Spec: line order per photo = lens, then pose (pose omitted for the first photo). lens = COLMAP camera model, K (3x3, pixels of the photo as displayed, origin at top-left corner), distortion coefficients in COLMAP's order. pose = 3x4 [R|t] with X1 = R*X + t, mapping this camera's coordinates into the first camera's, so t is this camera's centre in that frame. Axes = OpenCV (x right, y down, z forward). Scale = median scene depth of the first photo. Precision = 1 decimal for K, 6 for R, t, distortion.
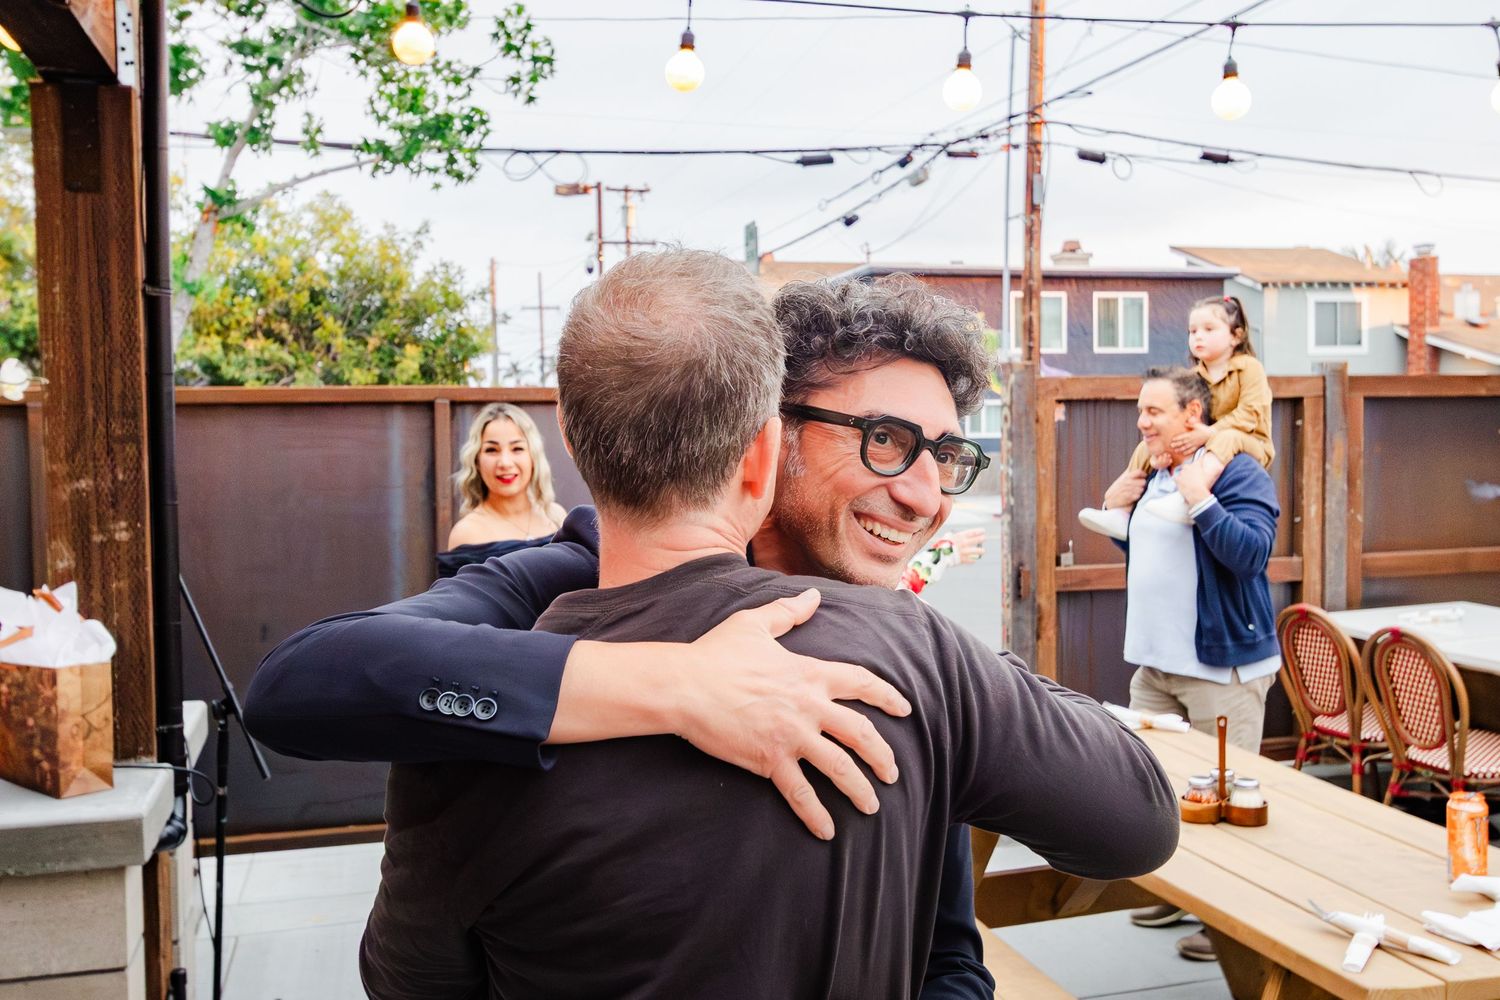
lens RADIAL K [[1448.4, 0, 756.8], [0, 1448.4, 492.4], [0, 0, 1]] dist [0.016082, 0.000000]
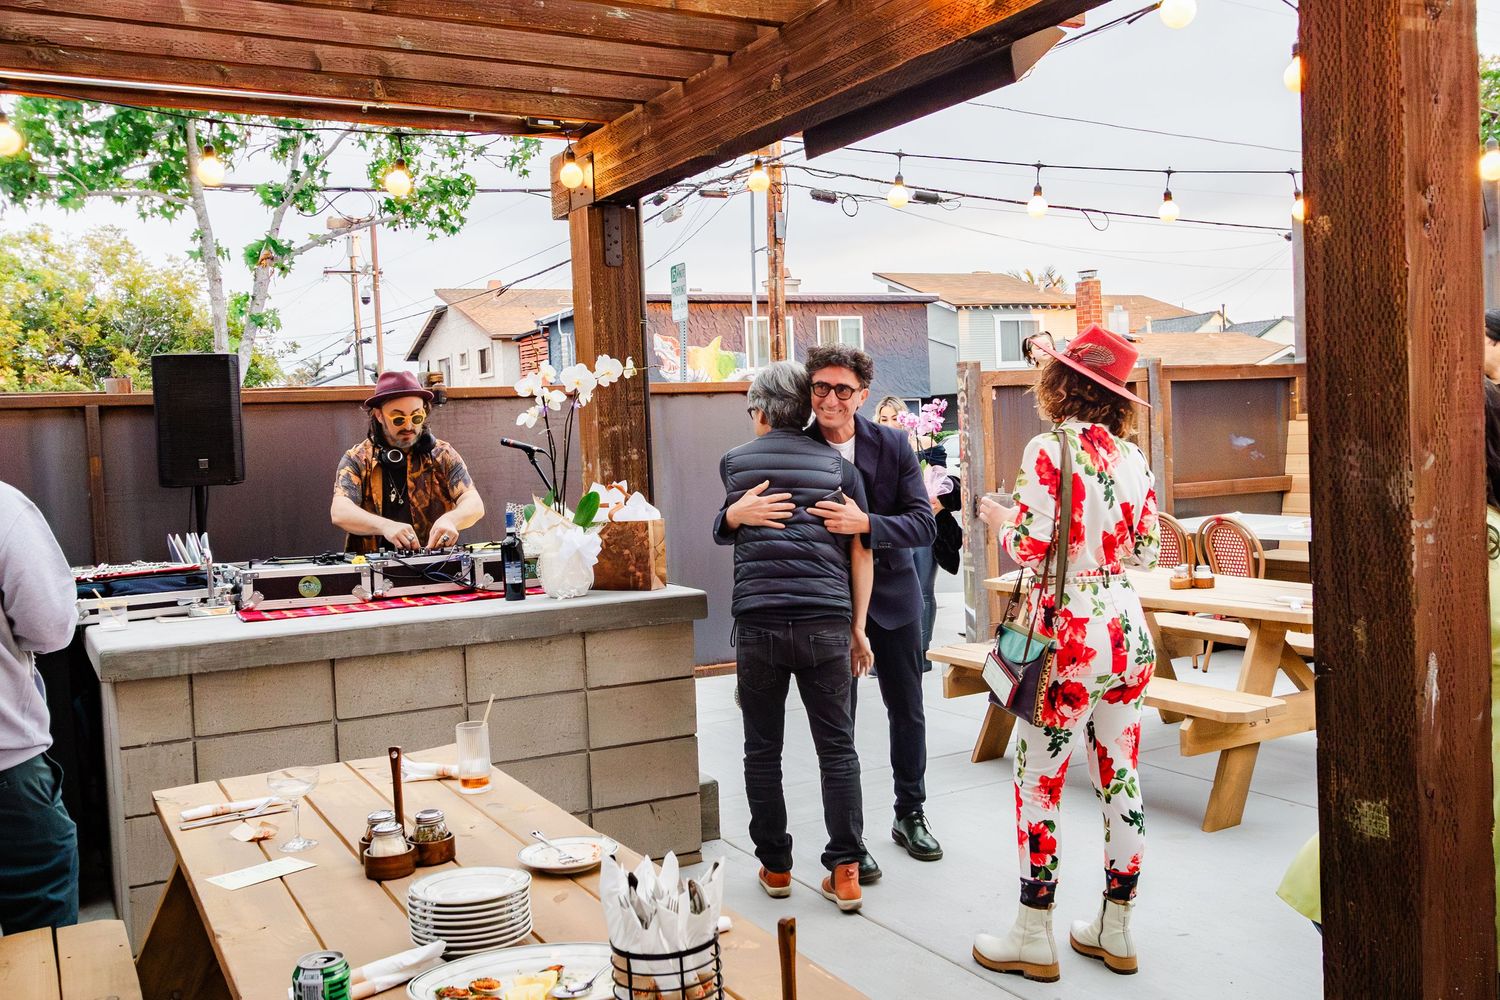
lens RADIAL K [[1448.4, 0, 738.6], [0, 1448.4, 499.3], [0, 0, 1]] dist [0.016082, 0.000000]
pose [[0.977295, -0.038963, 0.208272, -0.080160], [0.041584, 0.999101, -0.008223, 0.011994], [-0.207765, 0.016697, 0.978036, -0.091606]]
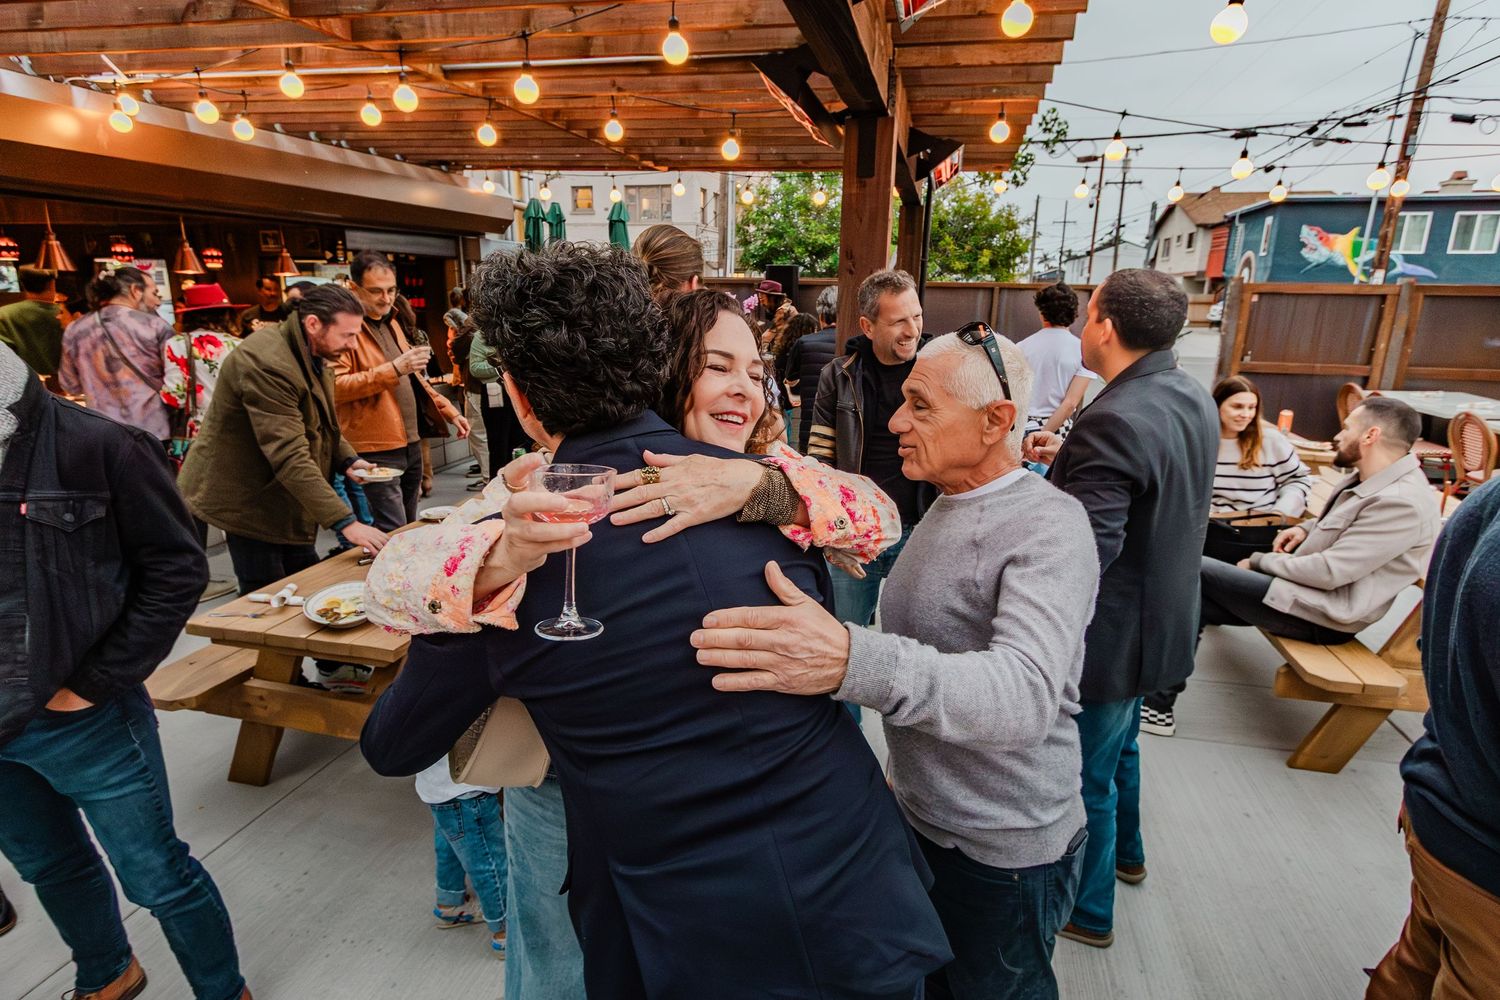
lens RADIAL K [[794.5, 0, 748.8], [0, 794.5, 492.7], [0, 0, 1]] dist [0.014483, -0.002012]
pose [[0.873231, 0.149167, -0.463914, 0.029702], [-0.052022, 0.975093, 0.215610, 0.004039], [0.484521, -0.164144, 0.859242, -0.135497]]
